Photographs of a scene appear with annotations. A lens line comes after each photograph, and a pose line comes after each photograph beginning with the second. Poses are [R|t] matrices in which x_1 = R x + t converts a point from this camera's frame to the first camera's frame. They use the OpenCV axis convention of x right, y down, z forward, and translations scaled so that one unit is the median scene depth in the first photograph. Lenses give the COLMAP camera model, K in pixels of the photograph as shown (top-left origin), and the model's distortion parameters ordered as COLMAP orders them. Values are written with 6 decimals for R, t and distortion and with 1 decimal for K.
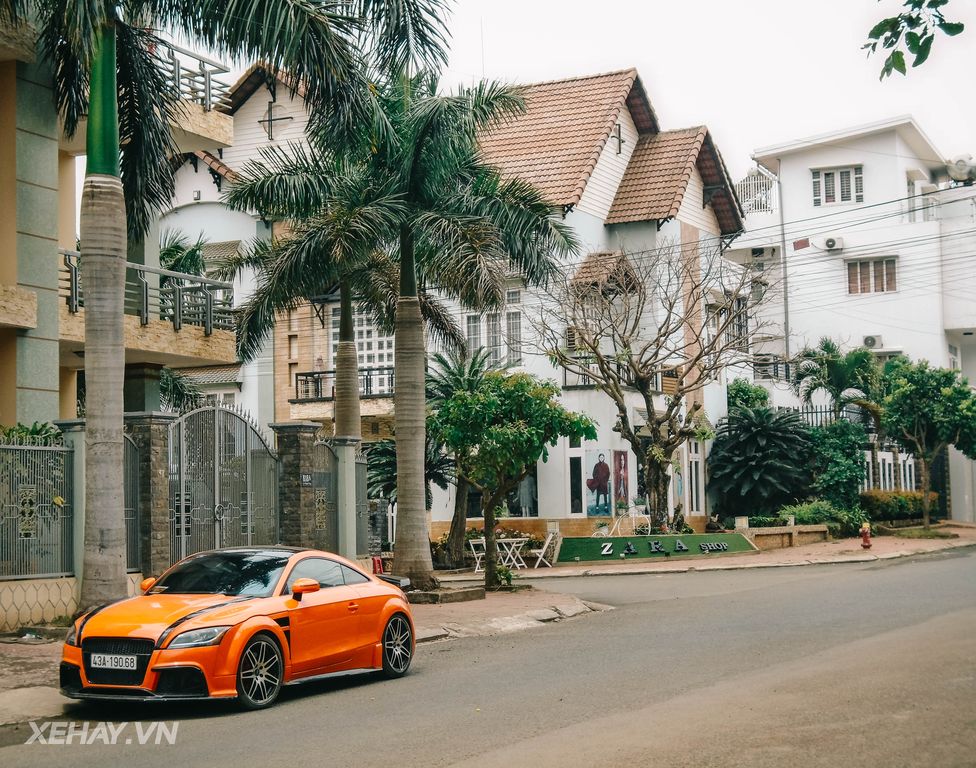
lens RADIAL K [[1783.1, 0, 484.3], [0, 1783.1, 384.0], [0, 0, 1]] dist [-0.017823, 0.000000]
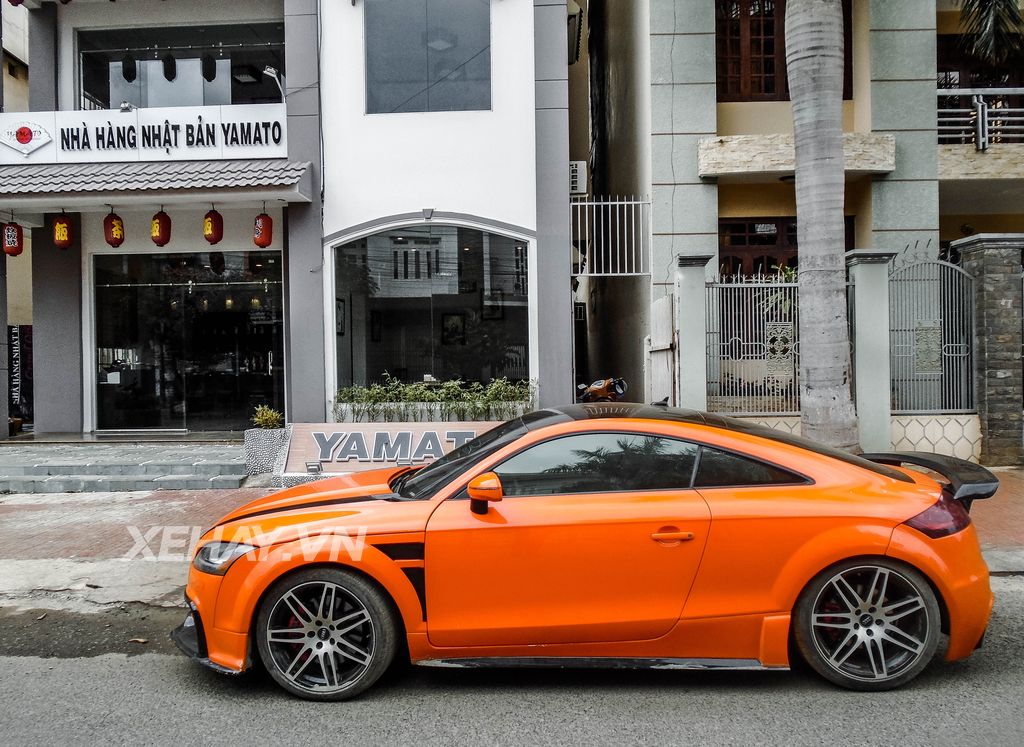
lens RADIAL K [[777.3, 0, 512.9], [0, 777.3, 374.1], [0, 0, 1]] dist [0.001834, 0.000520]
pose [[0.394448, 0.021776, -0.918660, 0.077469], [0.073974, 0.995722, 0.055365, 0.045055], [0.915936, -0.089796, 0.391150, 0.617968]]
